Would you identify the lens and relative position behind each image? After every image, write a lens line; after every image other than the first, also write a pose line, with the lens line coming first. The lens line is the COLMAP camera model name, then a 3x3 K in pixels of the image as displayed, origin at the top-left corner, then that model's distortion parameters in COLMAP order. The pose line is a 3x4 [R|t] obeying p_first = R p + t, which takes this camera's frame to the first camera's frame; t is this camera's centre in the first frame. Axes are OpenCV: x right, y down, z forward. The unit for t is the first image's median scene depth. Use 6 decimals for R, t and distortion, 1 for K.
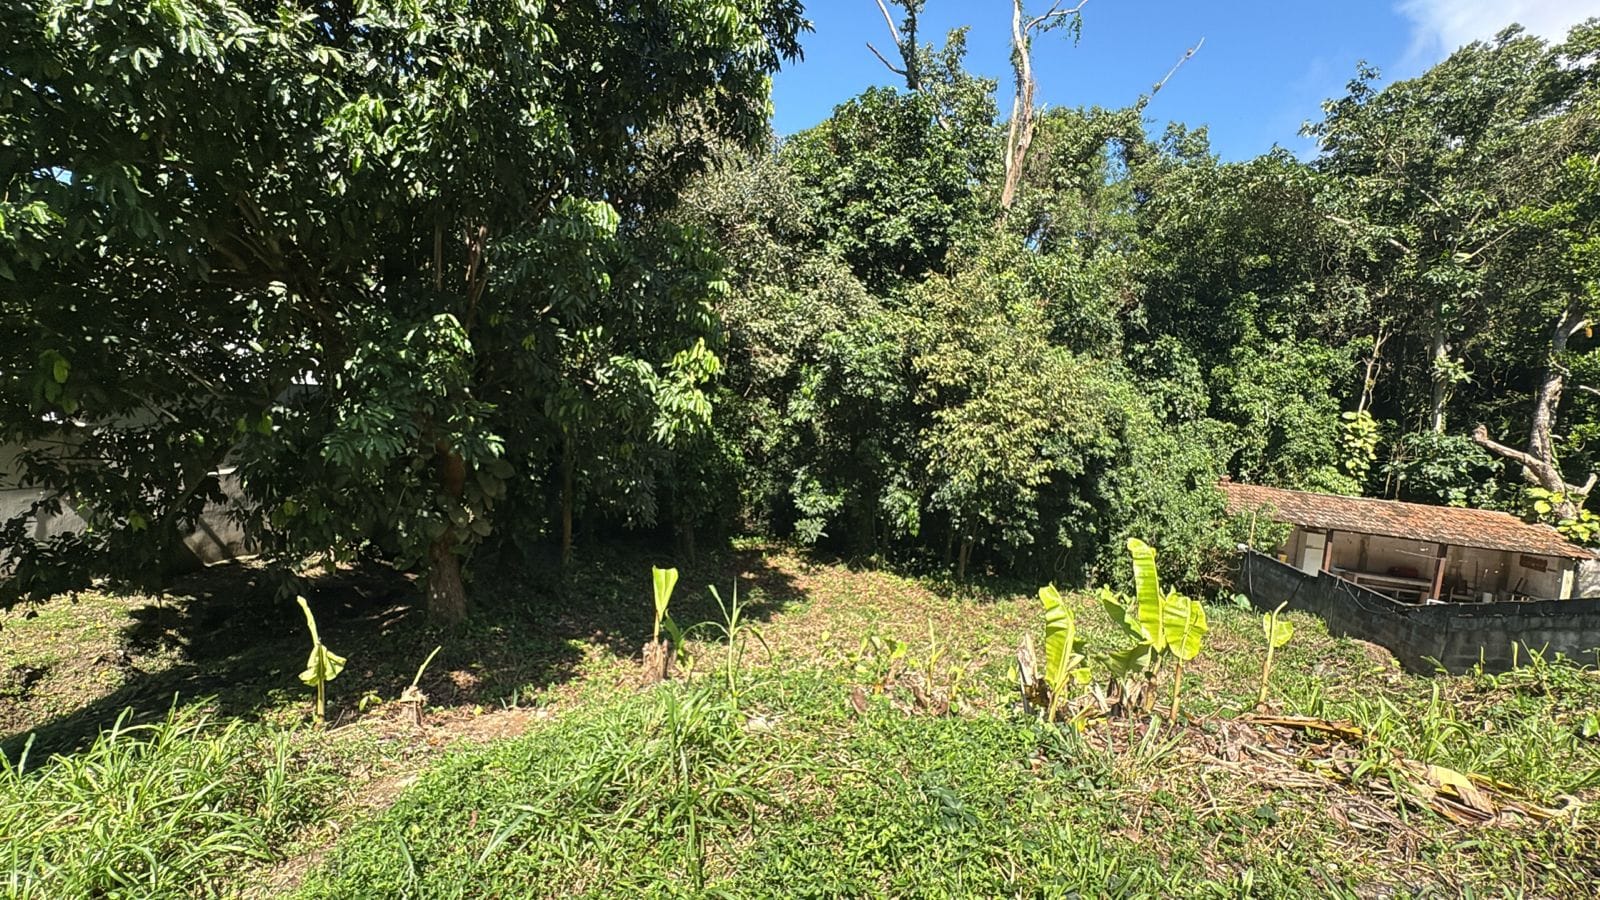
lens RADIAL K [[671.3, 0, 798.2], [0, 671.3, 452.7], [0, 0, 1]] dist [-0.003348, 0.001027]
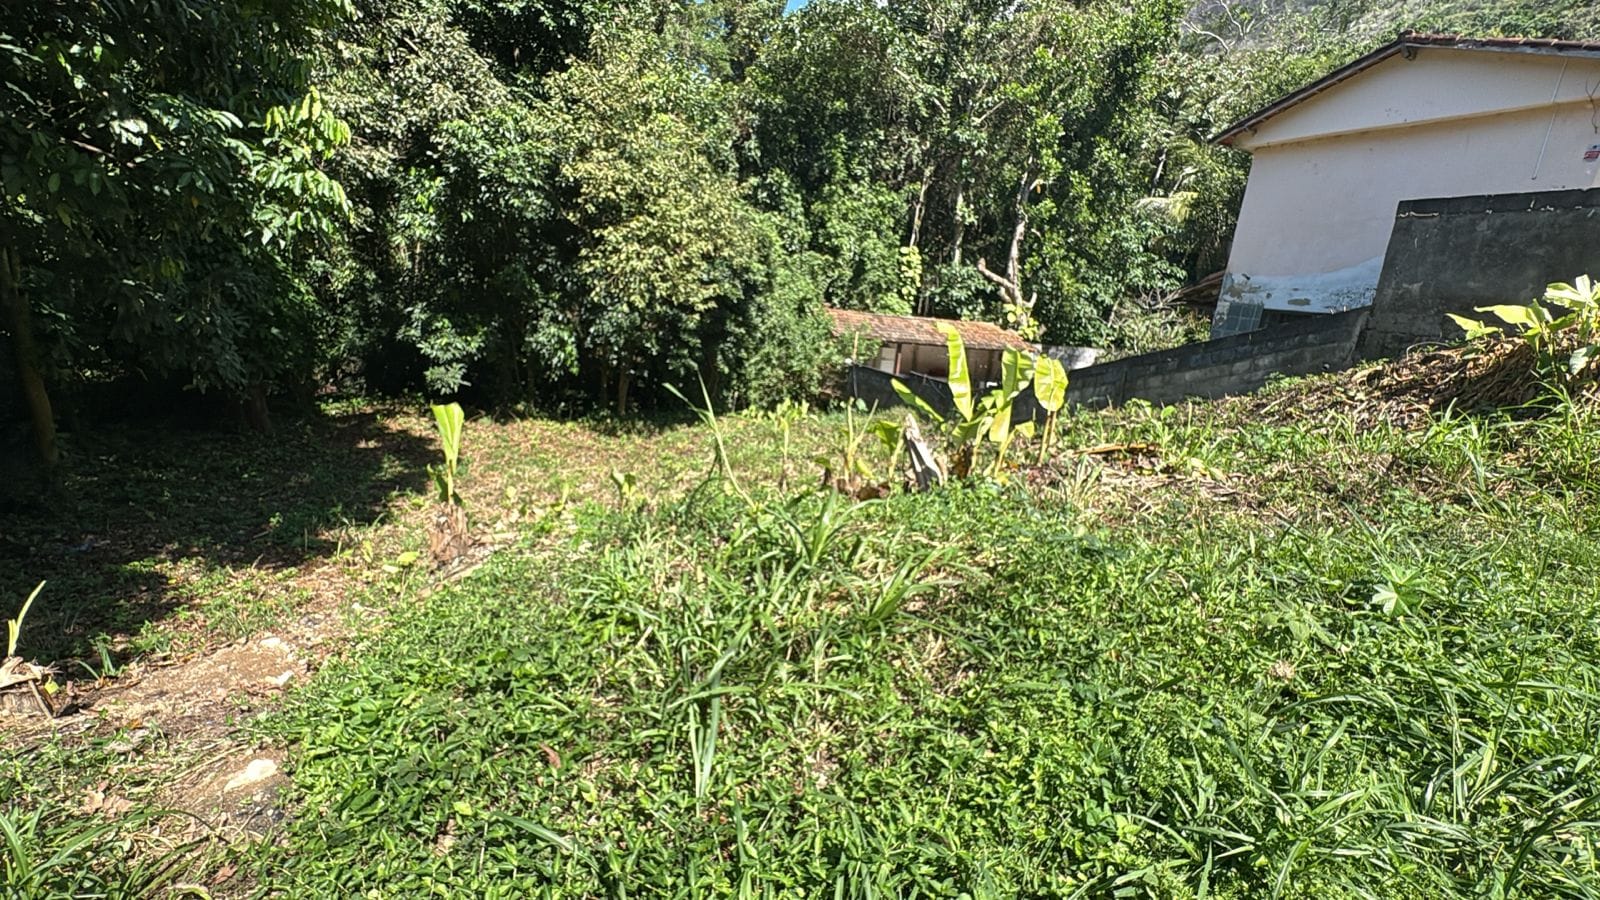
lens RADIAL K [[671.3, 0, 798.5], [0, 671.3, 449.9], [0, 0, 1]] dist [-0.003348, 0.001027]
pose [[0.823657, -0.148615, 0.547268, -0.090189], [0.025112, 0.973661, 0.226611, 0.022911], [-0.566532, -0.172907, 0.805695, 0.067858]]
